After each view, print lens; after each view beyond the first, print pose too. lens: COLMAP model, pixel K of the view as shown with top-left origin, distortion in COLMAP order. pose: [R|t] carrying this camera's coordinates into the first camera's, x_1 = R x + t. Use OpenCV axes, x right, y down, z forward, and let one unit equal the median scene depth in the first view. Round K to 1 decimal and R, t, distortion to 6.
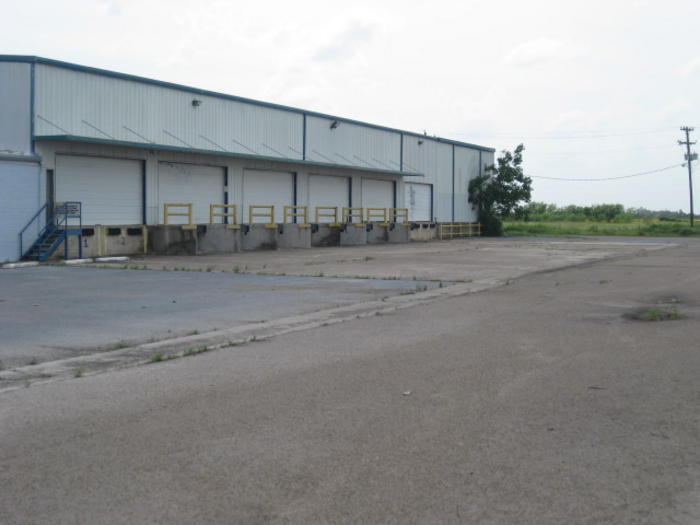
lens RADIAL K [[1193.2, 0, 350.0], [0, 1193.2, 262.5], [0, 0, 1]] dist [-0.228041, -0.045928]
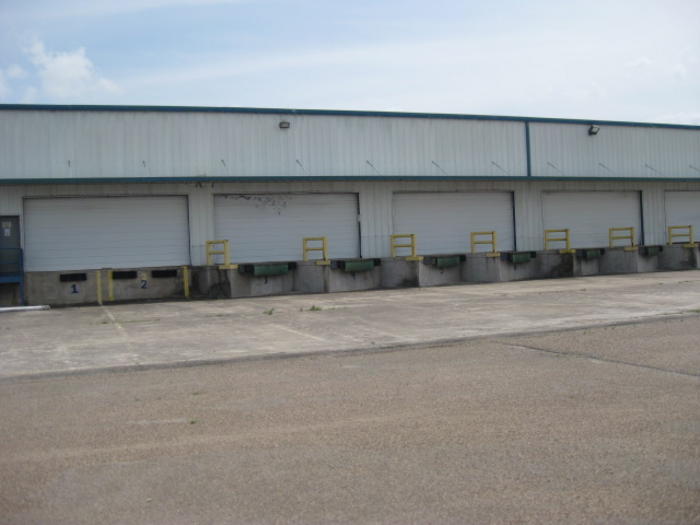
lens RADIAL K [[671.7, 0, 350.0], [0, 671.7, 262.5], [0, 0, 1]] dist [-0.152588, 0.204584]
pose [[0.645209, -0.015359, -0.763852, 0.259185], [0.013564, 0.999871, -0.008648, -0.023902], [0.763886, -0.004781, 0.645334, 0.651539]]
